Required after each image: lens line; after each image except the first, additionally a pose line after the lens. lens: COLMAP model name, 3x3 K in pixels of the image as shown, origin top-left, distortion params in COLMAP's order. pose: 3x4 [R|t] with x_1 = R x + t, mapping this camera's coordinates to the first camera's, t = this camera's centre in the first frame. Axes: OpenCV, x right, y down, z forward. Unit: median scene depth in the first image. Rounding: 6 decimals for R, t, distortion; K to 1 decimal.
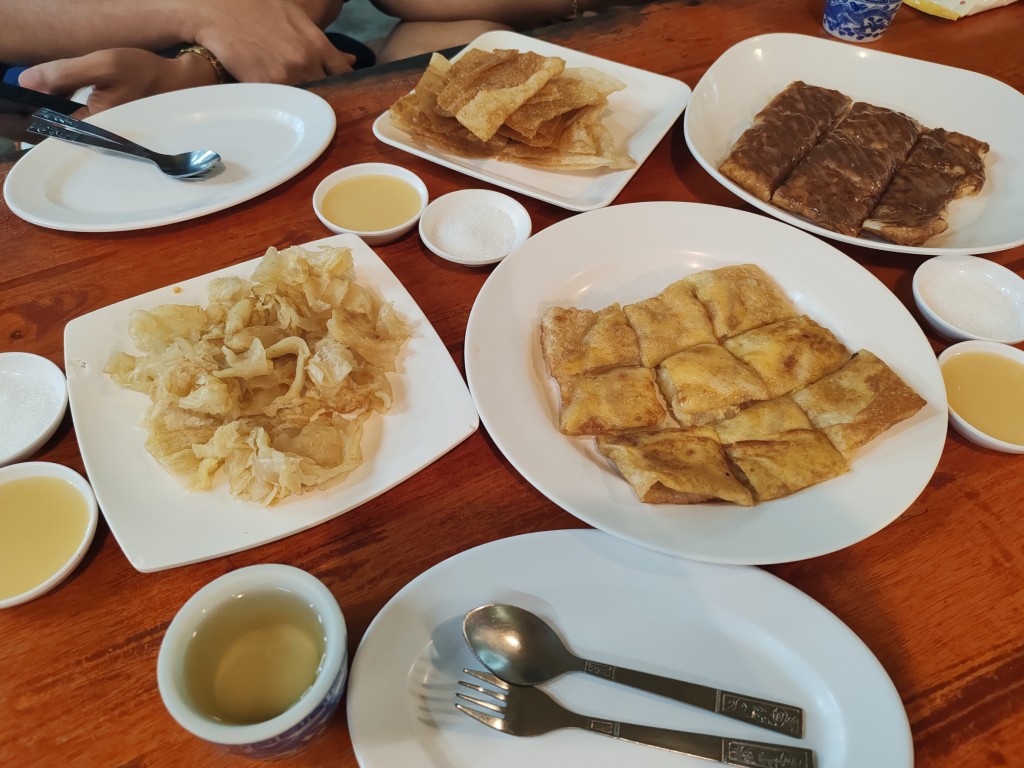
lens RADIAL K [[768.5, 0, 493.7], [0, 768.5, 385.3], [0, 0, 1]] dist [0.068126, -0.179528]
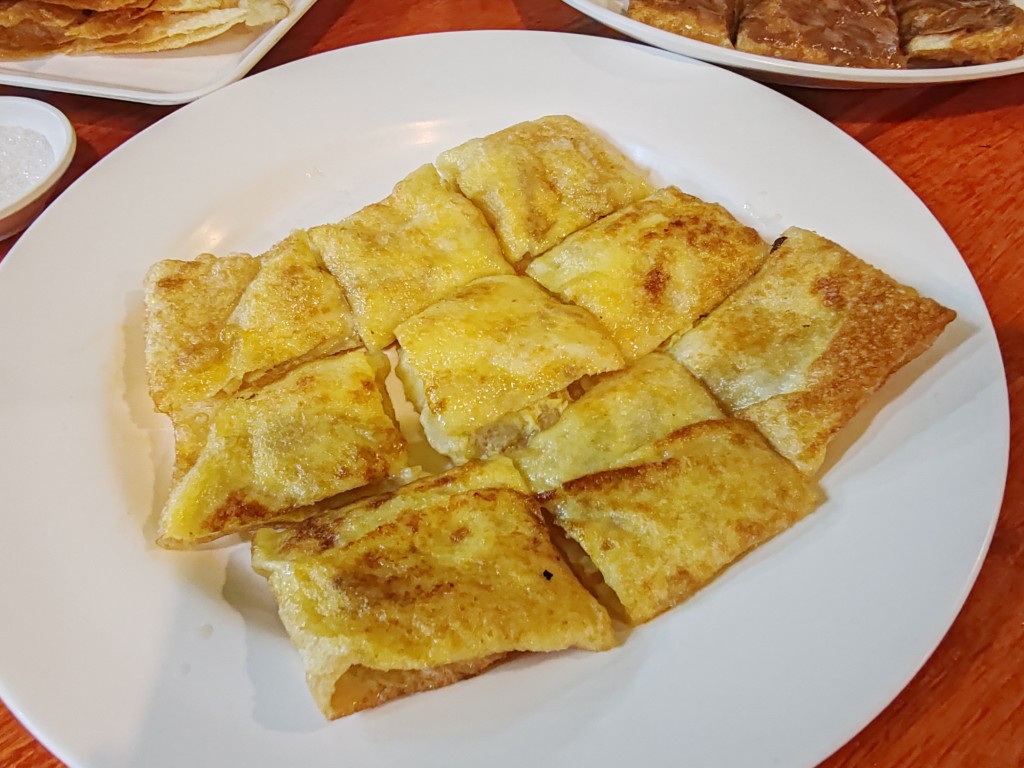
lens RADIAL K [[647.5, 0, 512.0], [0, 647.5, 384.0], [0, 0, 1]] dist [-0.024258, -0.000884]
pose [[0.977673, -0.200027, 0.064385, 0.262644], [0.195811, 0.978400, 0.066269, -0.011895], [-0.076250, -0.052182, 0.995722, 0.613770]]
